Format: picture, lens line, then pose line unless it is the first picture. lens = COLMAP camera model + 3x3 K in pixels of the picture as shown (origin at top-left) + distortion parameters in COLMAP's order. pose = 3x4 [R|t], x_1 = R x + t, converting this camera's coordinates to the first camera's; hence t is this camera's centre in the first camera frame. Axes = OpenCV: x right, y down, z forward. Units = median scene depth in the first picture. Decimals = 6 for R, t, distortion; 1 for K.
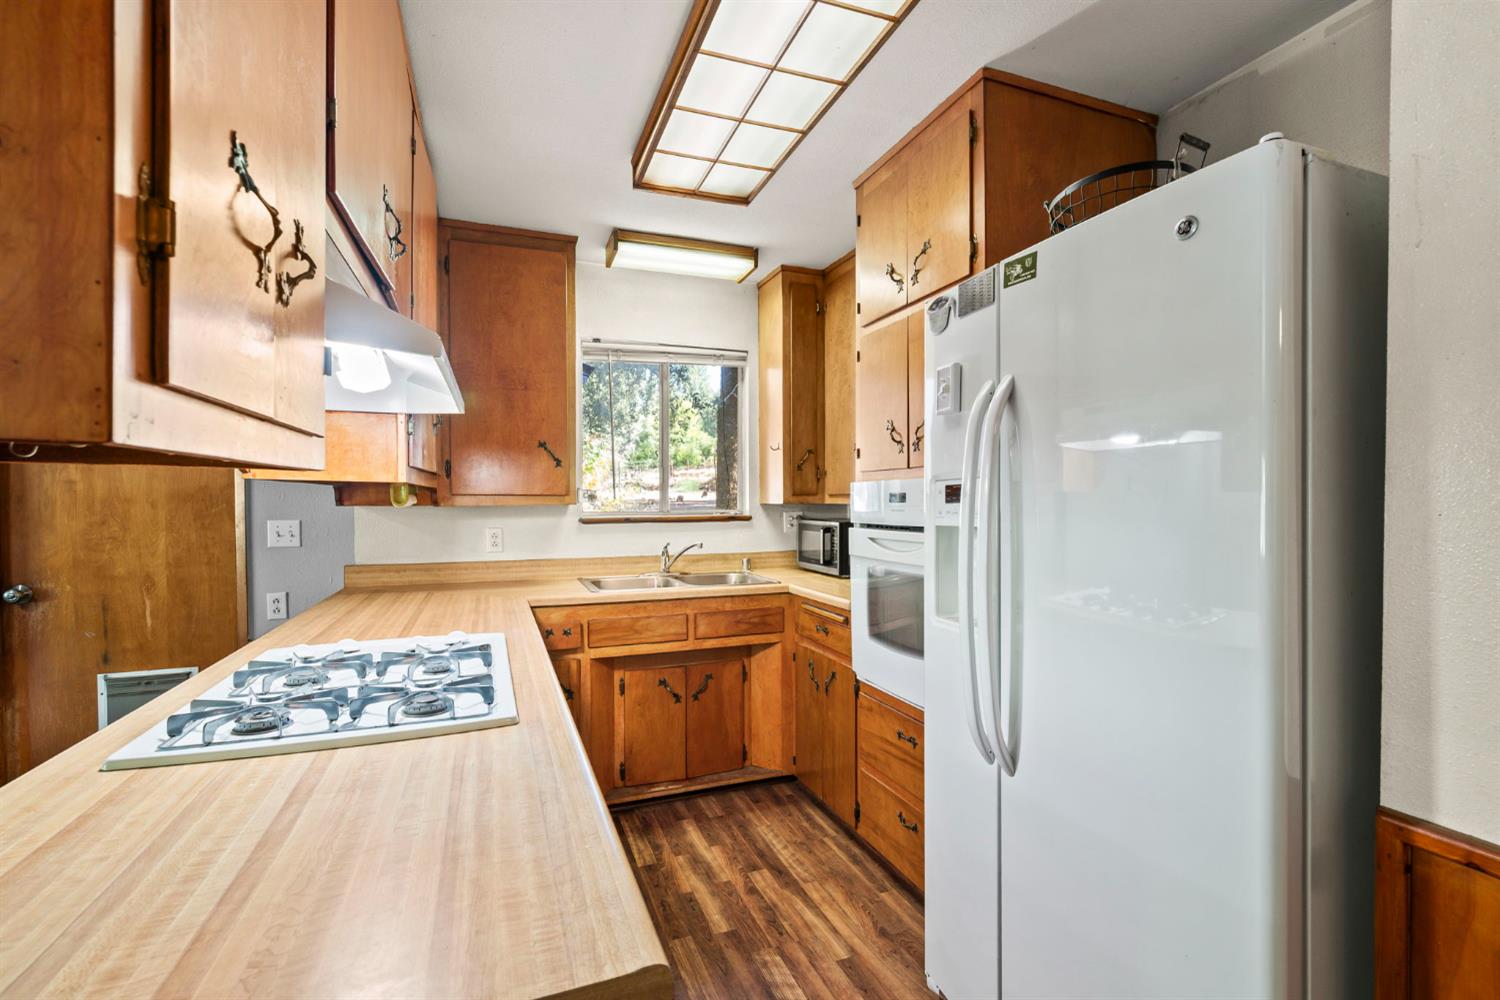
lens RADIAL K [[698.1, 0, 750.0], [0, 698.1, 500.0], [0, 0, 1]] dist [0.000713, 0.000012]
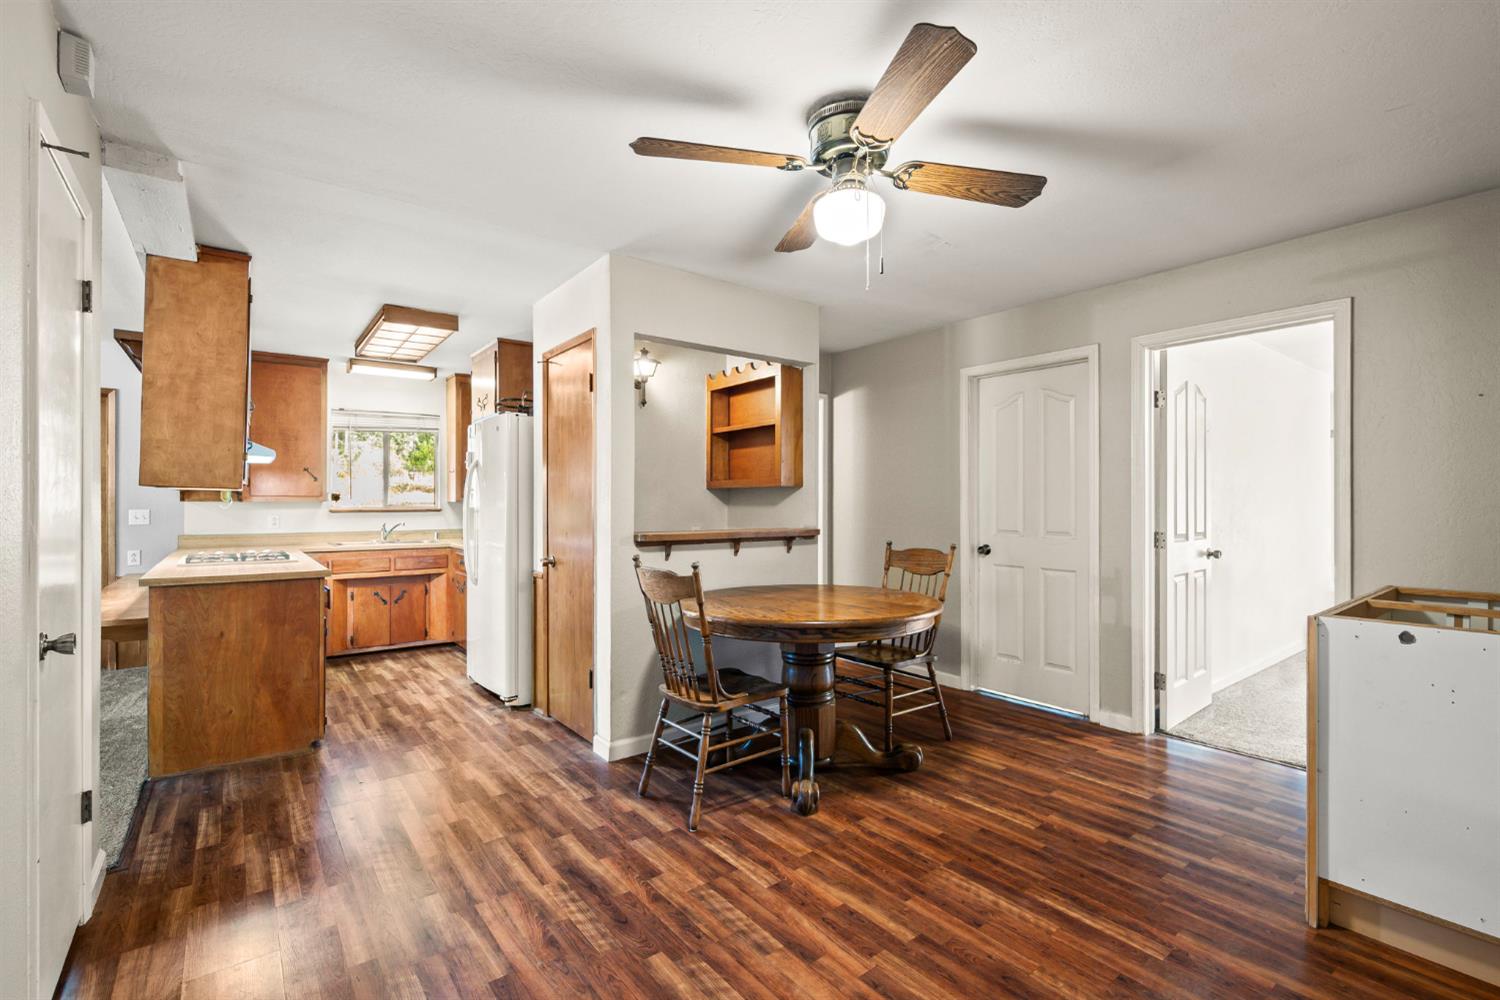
lens RADIAL K [[665.2, 0, 749.7], [0, 665.2, 494.3], [0, 0, 1]] dist [-0.001281, -0.000576]
pose [[0.956803, 0.007726, 0.290634, 0.320551], [-0.005007, 0.999936, -0.010097, -0.000473], [-0.290694, 0.008205, 0.956781, -1.042288]]
